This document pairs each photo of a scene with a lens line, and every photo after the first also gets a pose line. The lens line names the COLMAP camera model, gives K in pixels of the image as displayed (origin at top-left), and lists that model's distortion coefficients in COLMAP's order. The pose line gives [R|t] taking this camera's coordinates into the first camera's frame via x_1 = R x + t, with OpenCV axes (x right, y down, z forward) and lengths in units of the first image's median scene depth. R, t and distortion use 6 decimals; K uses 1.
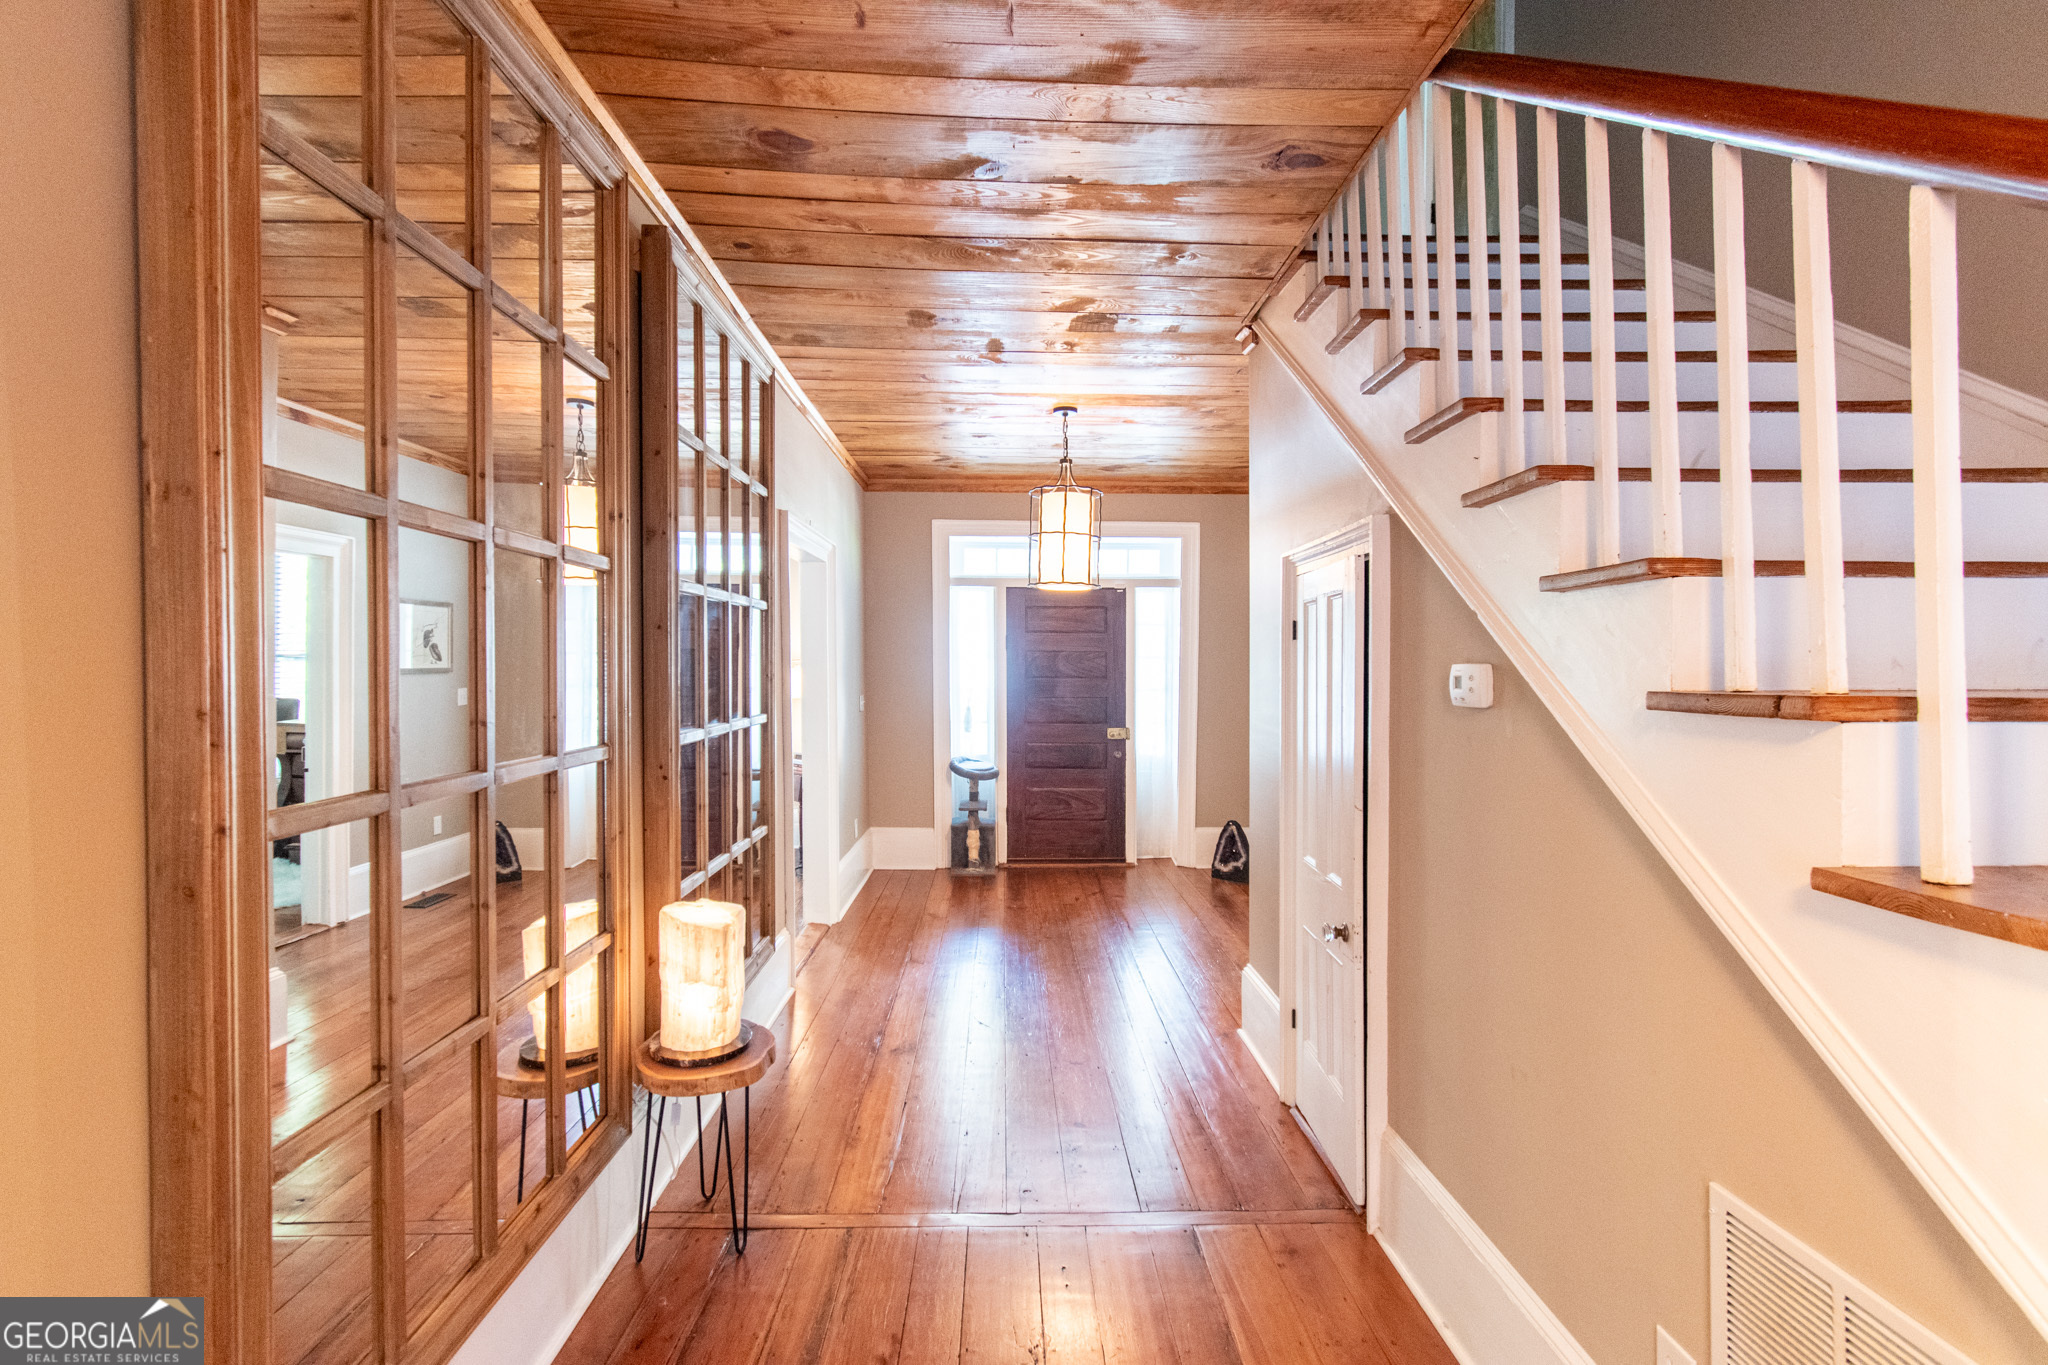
lens RADIAL K [[910.6, 0, 1026.2], [0, 910.6, 685.1], [0, 0, 1]] dist [0.003504, -0.000503]
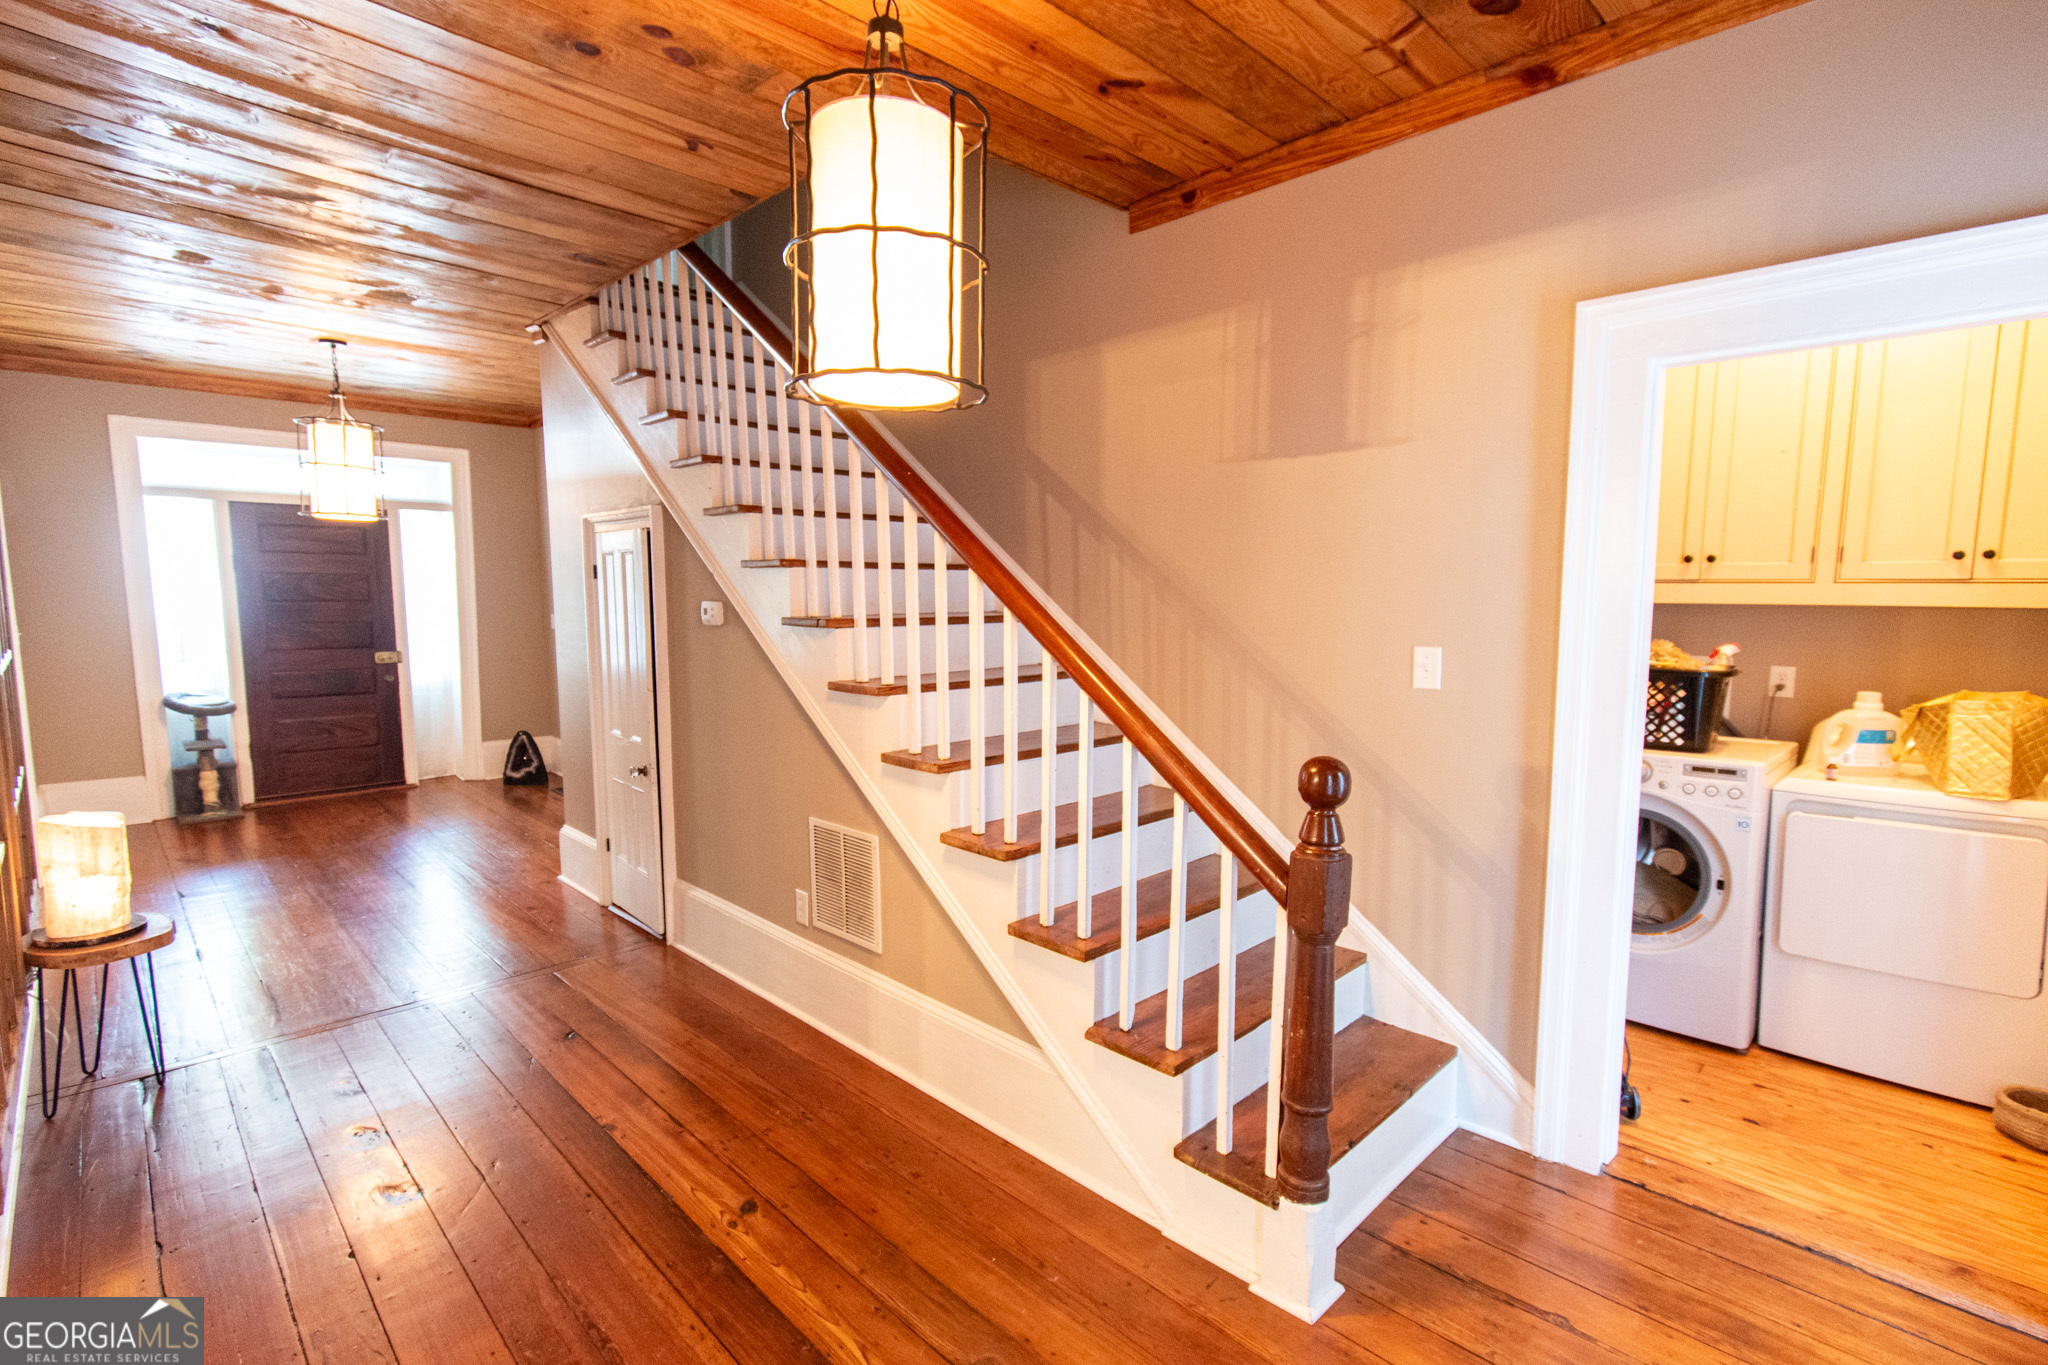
lens RADIAL K [[910.6, 0, 1026.2], [0, 910.6, 685.1], [0, 0, 1]] dist [0.003504, -0.000503]
pose [[0.720347, -0.071147, 0.689955, -0.115216], [0.006786, 0.995401, 0.095559, -0.009132], [-0.693581, -0.064154, 0.717517, -0.264419]]
